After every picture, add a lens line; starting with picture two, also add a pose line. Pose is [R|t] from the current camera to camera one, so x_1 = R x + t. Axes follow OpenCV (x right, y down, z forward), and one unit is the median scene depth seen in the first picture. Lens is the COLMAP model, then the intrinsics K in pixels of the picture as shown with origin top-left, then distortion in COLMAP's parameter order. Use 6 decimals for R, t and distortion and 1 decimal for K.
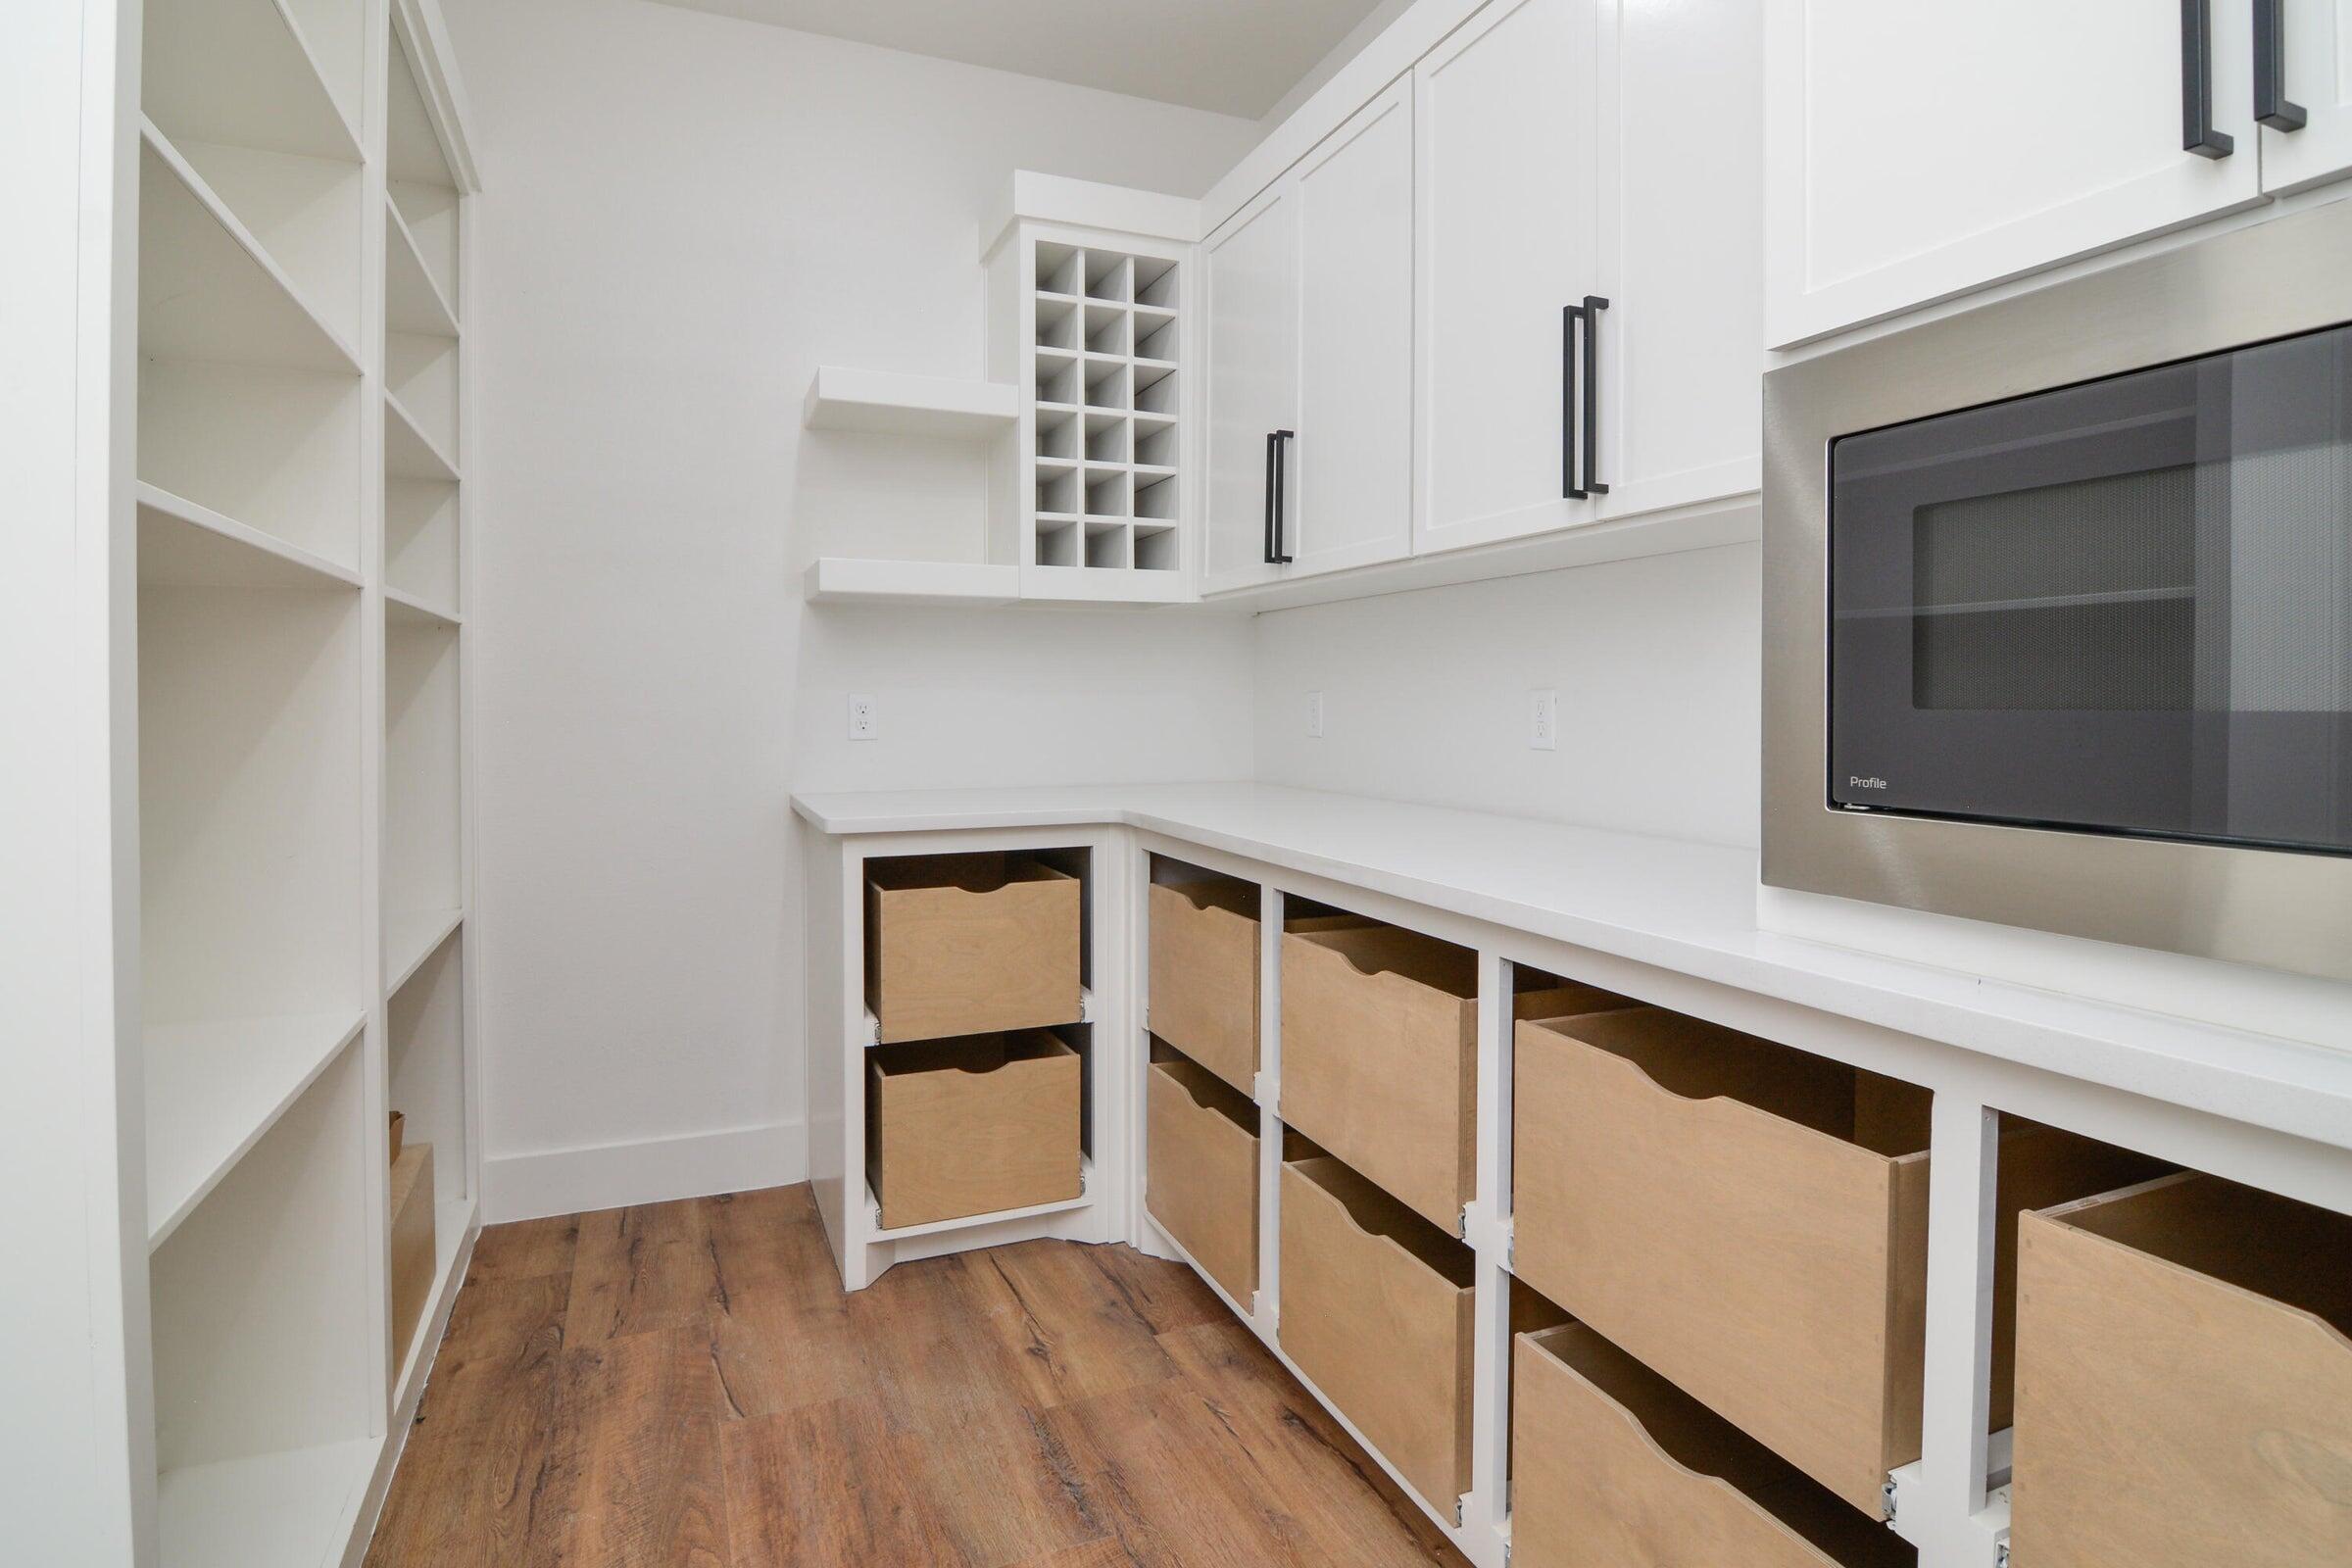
lens RADIAL K [[1174.7, 0, 1160.0], [0, 1174.7, 721.5], [0, 0, 1]] dist [-0.000754, -0.027331]
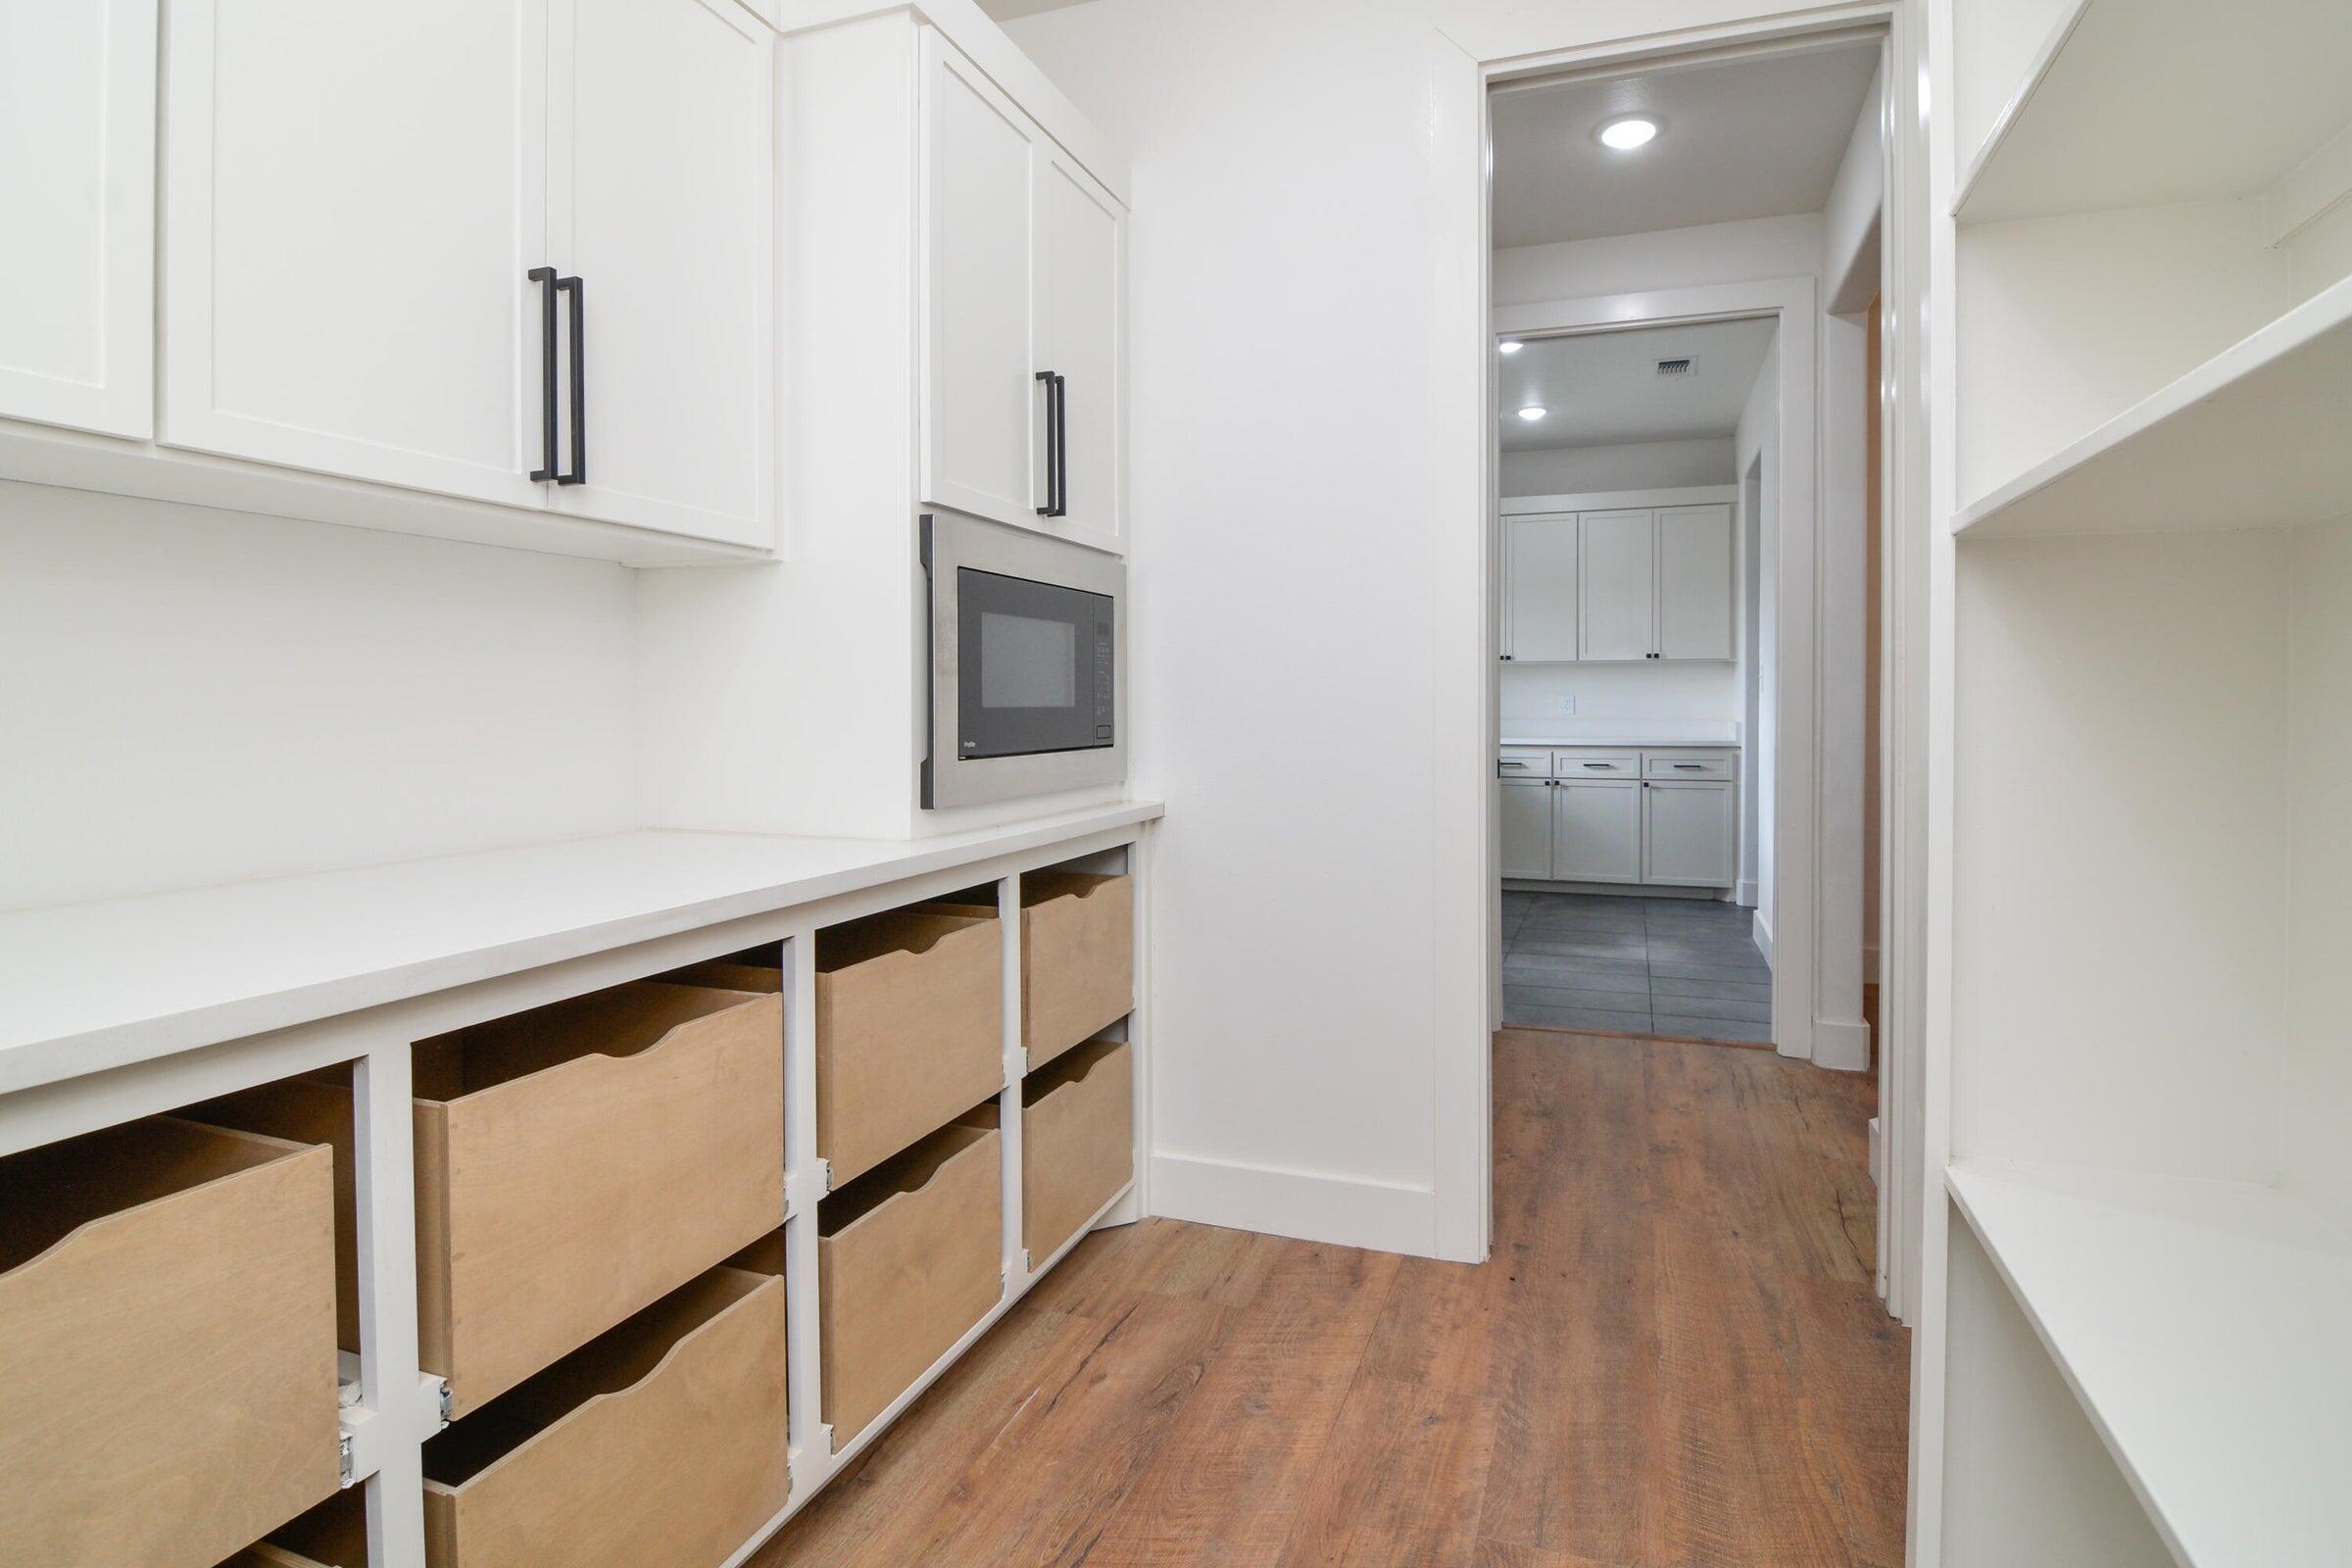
lens RADIAL K [[1199.3, 0, 1182.5], [0, 1199.3, 728.7], [0, 0, 1]] dist [0.000069, -0.000133]
pose [[-0.724393, -0.017044, 0.689177, -0.691672], [0.009931, 0.999333, 0.035152, -0.027929], [-0.689316, 0.032308, -0.723740, 1.437942]]
